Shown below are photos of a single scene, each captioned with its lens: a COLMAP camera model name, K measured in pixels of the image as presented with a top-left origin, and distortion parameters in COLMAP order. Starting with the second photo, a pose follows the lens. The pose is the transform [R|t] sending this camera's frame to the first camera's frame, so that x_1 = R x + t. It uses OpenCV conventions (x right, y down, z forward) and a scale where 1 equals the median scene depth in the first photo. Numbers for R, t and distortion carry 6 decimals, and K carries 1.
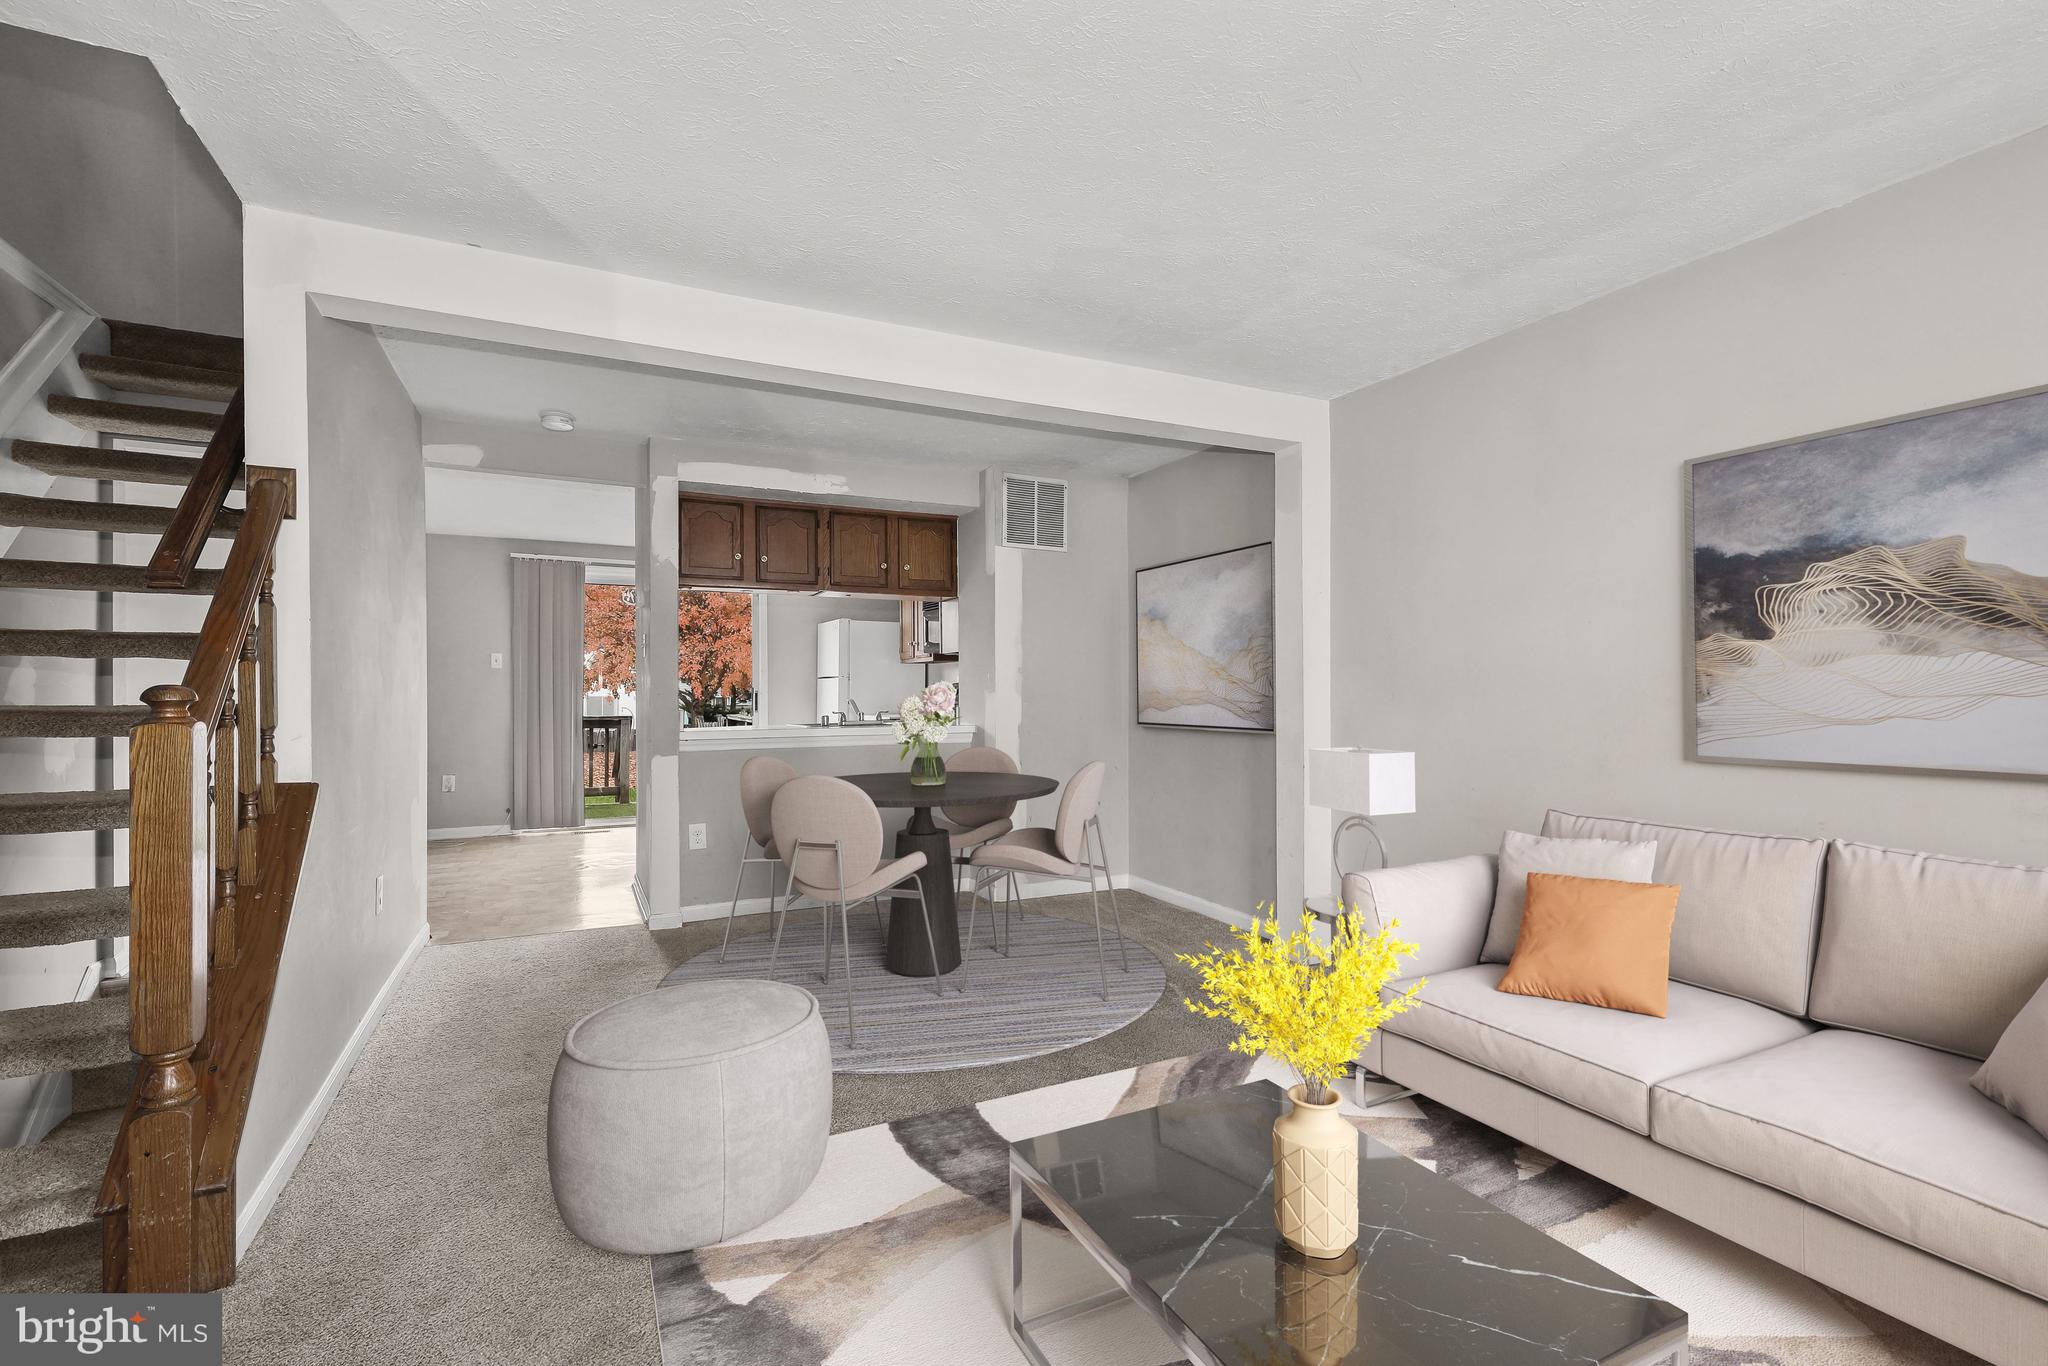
lens RADIAL K [[932.3, 0, 1022.8], [0, 932.3, 684.1], [0, 0, 1]] dist [-0.000697, 0.000532]
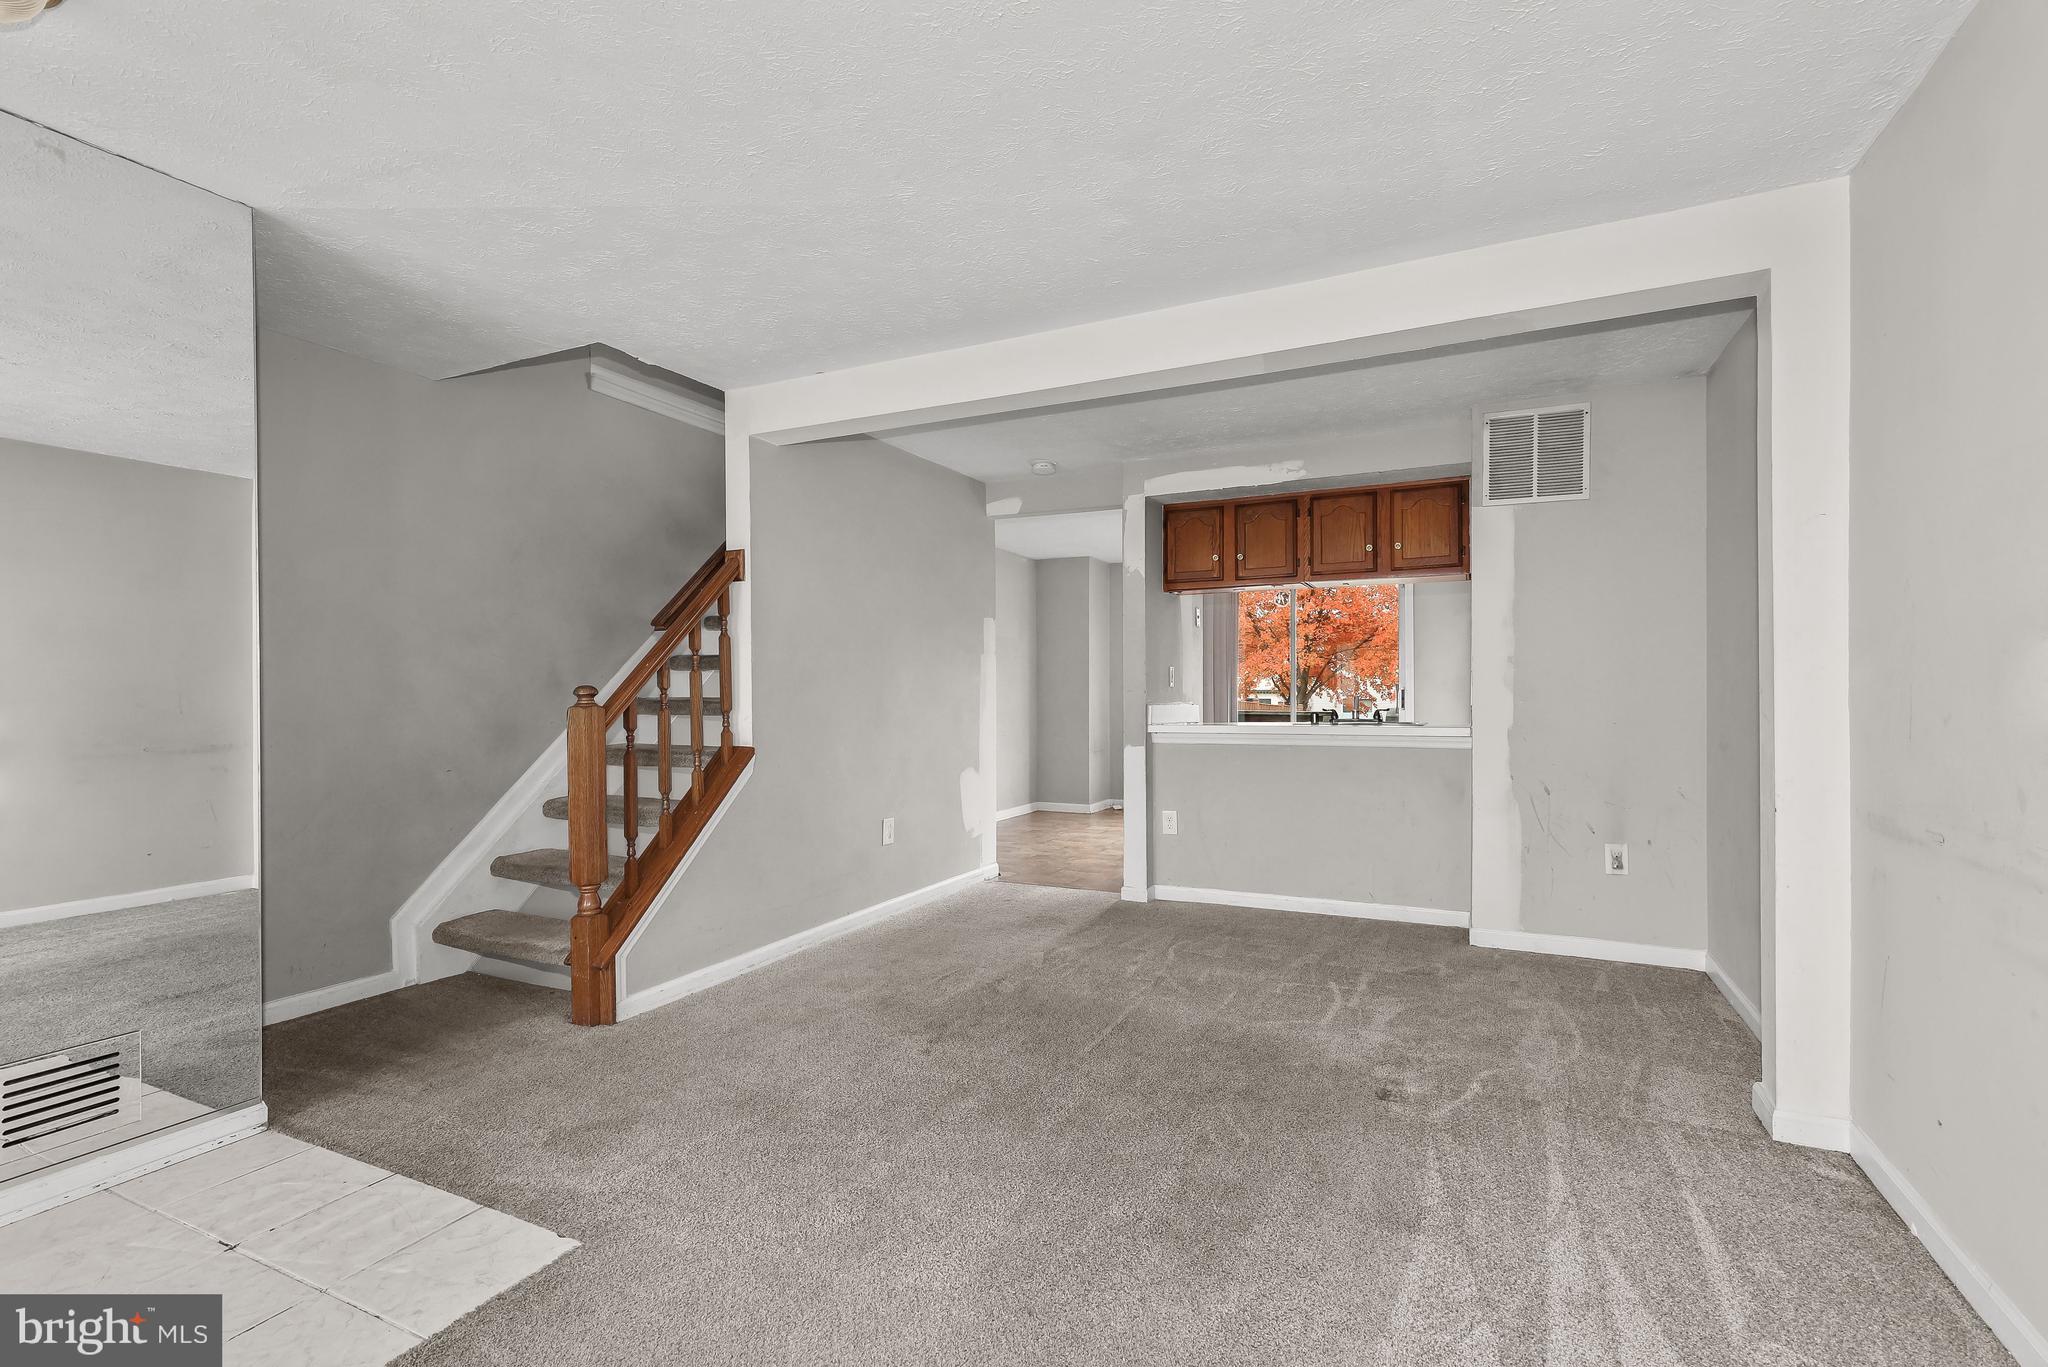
lens RADIAL K [[932.3, 0, 1030.8], [0, 932.3, 698.6], [0, 0, 1]] dist [-0.000697, 0.000532]
pose [[0.621742, 0.000023, -0.783222, 0.371898], [0.011449, 0.999893, 0.009117, 0.007514], [0.783138, -0.014635, 0.621675, 0.190995]]
